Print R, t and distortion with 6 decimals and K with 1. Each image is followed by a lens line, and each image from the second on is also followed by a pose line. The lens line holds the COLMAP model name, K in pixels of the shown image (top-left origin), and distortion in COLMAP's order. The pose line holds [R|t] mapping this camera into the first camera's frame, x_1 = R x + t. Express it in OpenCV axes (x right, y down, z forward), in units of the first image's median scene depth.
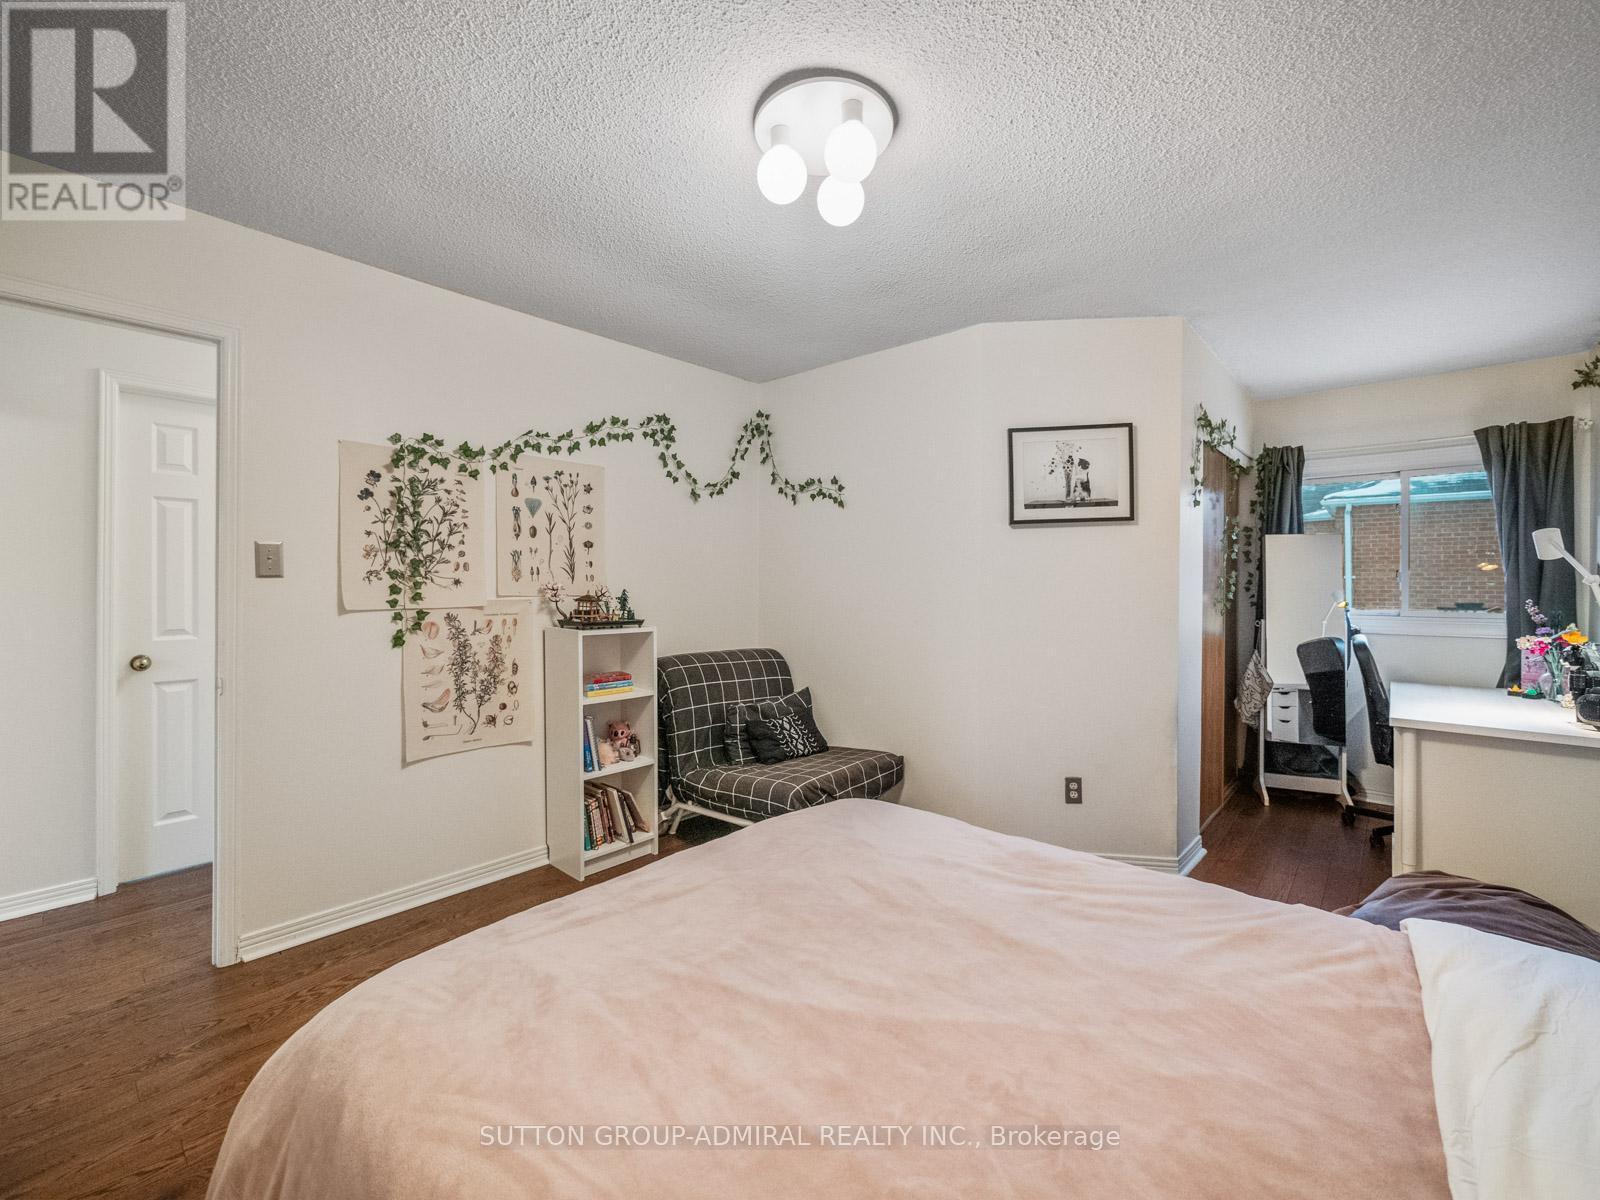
lens RADIAL K [[680.1, 0, 772.9], [0, 680.1, 588.9], [0, 0, 1]] dist [-0.001332, -0.000012]
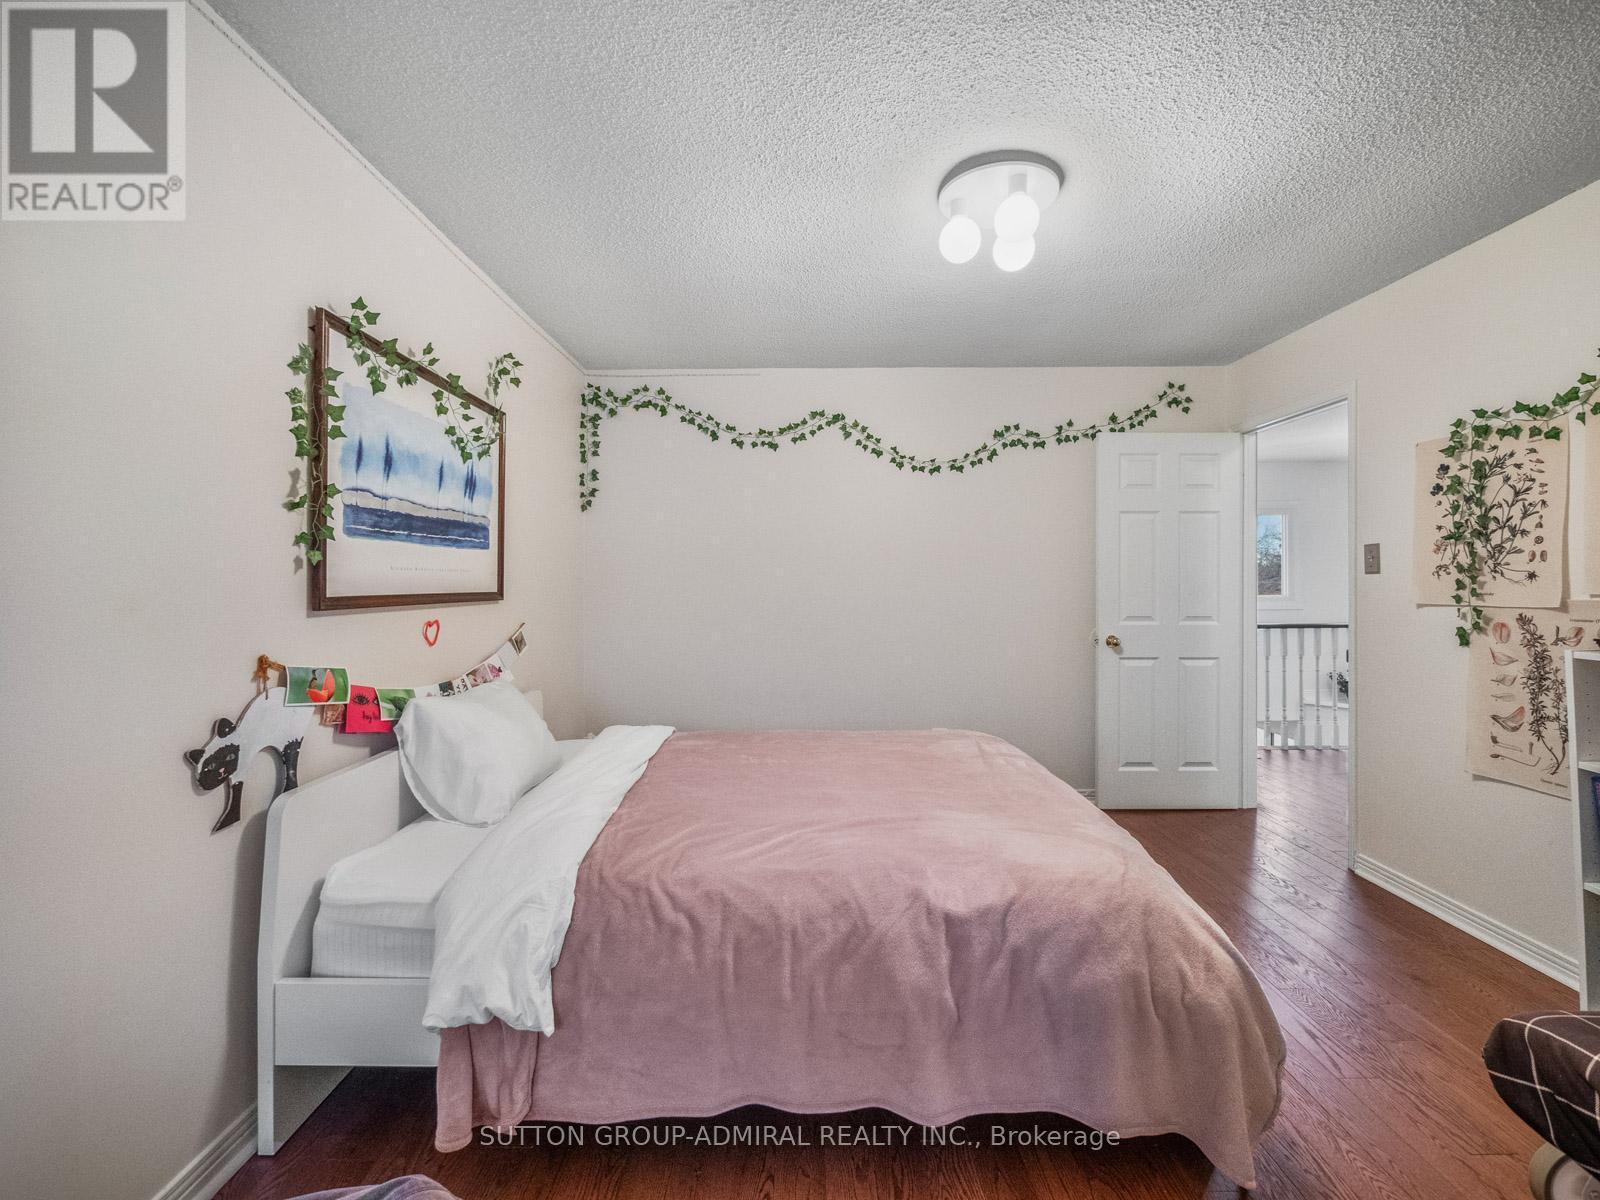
lens RADIAL K [[681.3, 0, 797.7], [0, 681.3, 578.6], [0, 0, 1]] dist [-0.000892, 0.000113]
pose [[-0.737685, -0.001924, -0.675142, 0.715135], [-0.003463, 0.999994, 0.000934, -0.004613], [0.675136, 0.003027, -0.737687, 1.013018]]
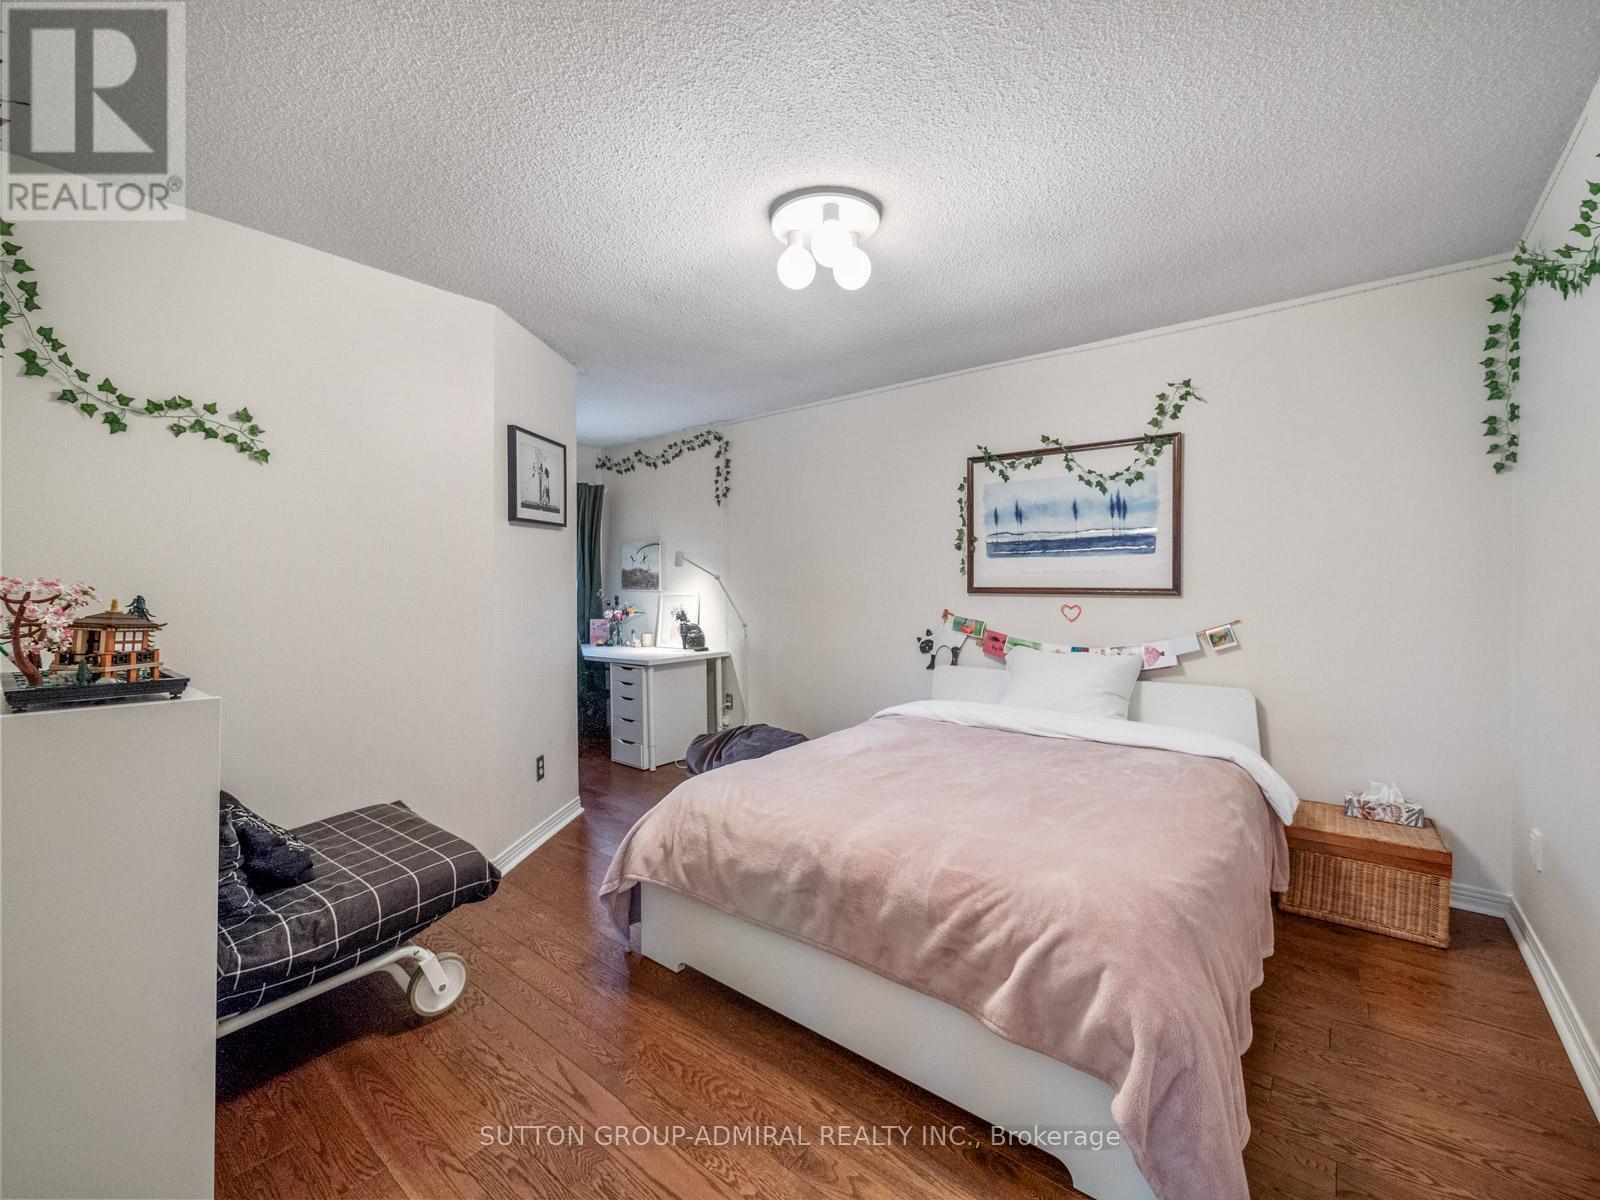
lens RADIAL K [[681.3, 0, 797.7], [0, 681.3, 578.6], [0, 0, 1]] dist [-0.000892, 0.000113]
pose [[-0.046743, 0.000173, 0.998907, -0.730184], [0.009371, 0.999956, 0.000266, -0.006569], [-0.998863, 0.009373, -0.046742, 0.681754]]
